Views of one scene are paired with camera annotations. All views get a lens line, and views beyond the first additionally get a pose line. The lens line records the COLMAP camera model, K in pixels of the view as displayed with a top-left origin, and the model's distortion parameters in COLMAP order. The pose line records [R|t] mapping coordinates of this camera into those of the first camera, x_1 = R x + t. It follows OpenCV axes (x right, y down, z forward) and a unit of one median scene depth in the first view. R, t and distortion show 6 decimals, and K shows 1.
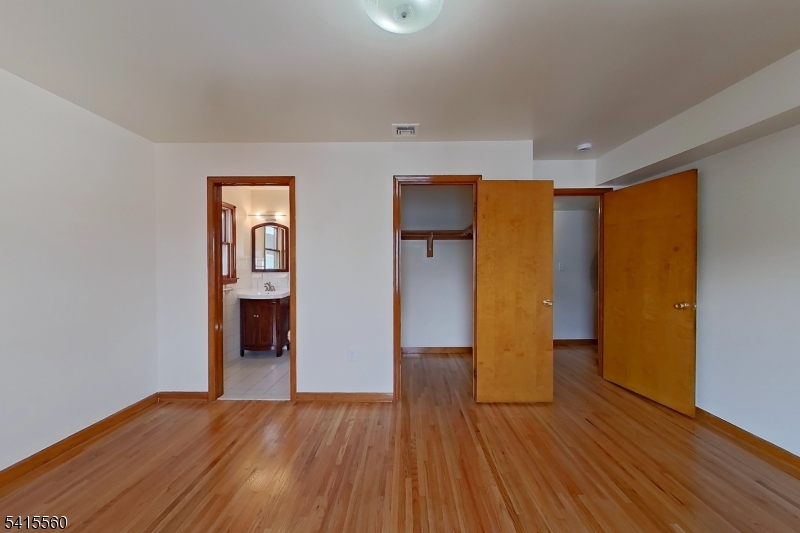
lens RADIAL K [[278.7, 0, 401.7], [0, 278.7, 267.7], [0, 0, 1]] dist [-0.000946, 0.000178]
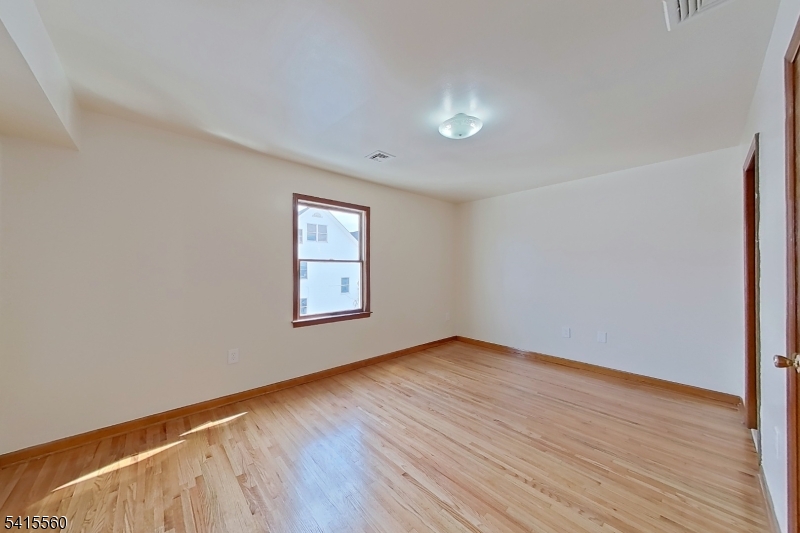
lens RADIAL K [[278.7, 0, 401.0], [0, 278.7, 269.8], [0, 0, 1]] dist [-0.000946, 0.000178]
pose [[-0.731586, 0.004027, -0.681737, 0.708619], [-0.001933, 0.999966, 0.007982, -0.008169], [0.681746, 0.007157, -0.731554, 0.947729]]
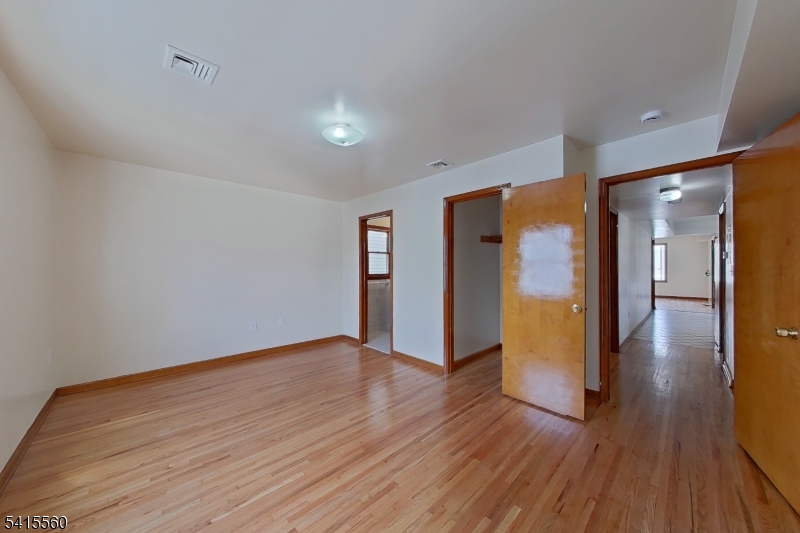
lens RADIAL K [[278.7, 0, 401.9], [0, 278.7, 269.4], [0, 0, 1]] dist [-0.000946, 0.000178]
pose [[0.702346, 0.005638, -0.711813, 0.783413], [-0.007497, 0.999972, 0.000524, 0.001328], [0.711796, 0.004968, 0.702369, -0.045229]]
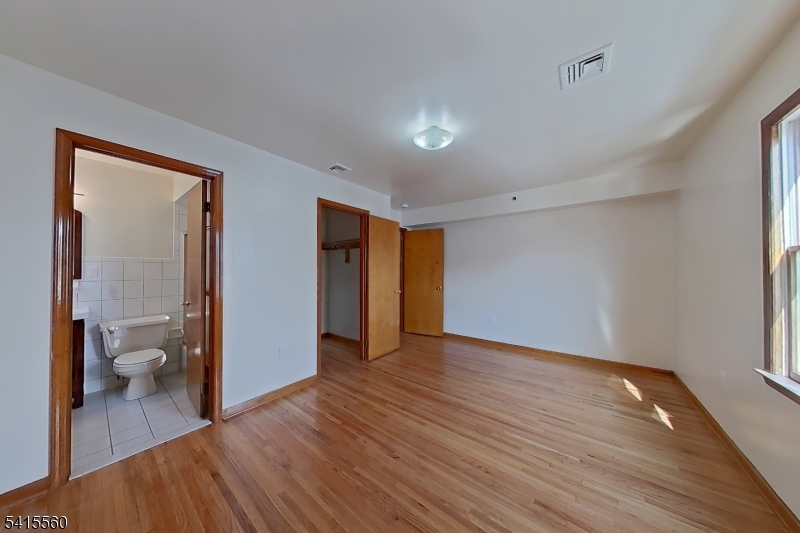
lens RADIAL K [[241.8, 0, 401.9], [0, 241.8, 268.8], [0, 0, 1]] dist [-0.006416, 0.000085]
pose [[0.599478, 0.006319, 0.800366, -0.687555], [0.007880, 0.999874, -0.013795, 0.005493], [-0.800352, 0.014577, 0.599353, 0.066633]]
